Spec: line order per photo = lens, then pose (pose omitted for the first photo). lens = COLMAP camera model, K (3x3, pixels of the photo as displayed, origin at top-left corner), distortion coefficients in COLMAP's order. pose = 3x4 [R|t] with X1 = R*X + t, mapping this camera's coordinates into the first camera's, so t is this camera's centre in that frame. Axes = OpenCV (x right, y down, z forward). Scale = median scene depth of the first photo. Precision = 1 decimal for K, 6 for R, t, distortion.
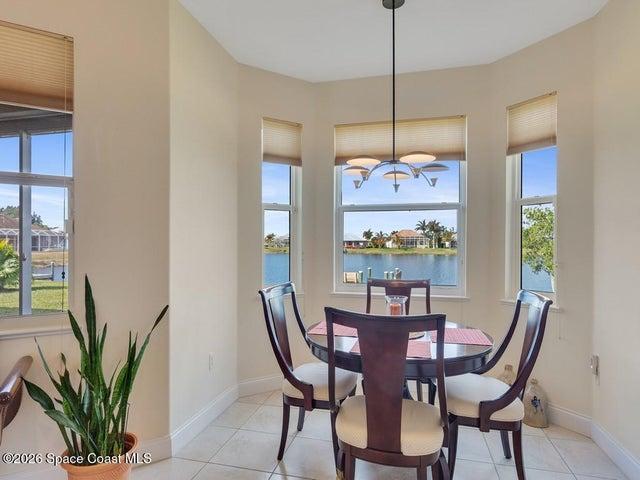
lens RADIAL K [[355.7, 0, 321.4], [0, 355.7, 243.3], [0, 0, 1]] dist [0.003994, 0.000321]
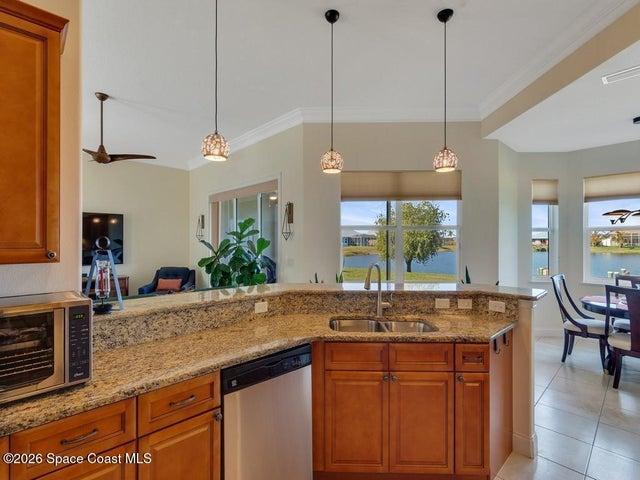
lens RADIAL K [[307.3, 0, 319.0], [0, 307.3, 238.4], [0, 0, 1]] dist [-0.003290, 0.001662]
pose [[0.847673, -0.002210, -0.530514, -0.243966], [0.000360, 0.999993, -0.003592, -0.055729], [0.530519, 0.002854, 0.847668, -0.803135]]
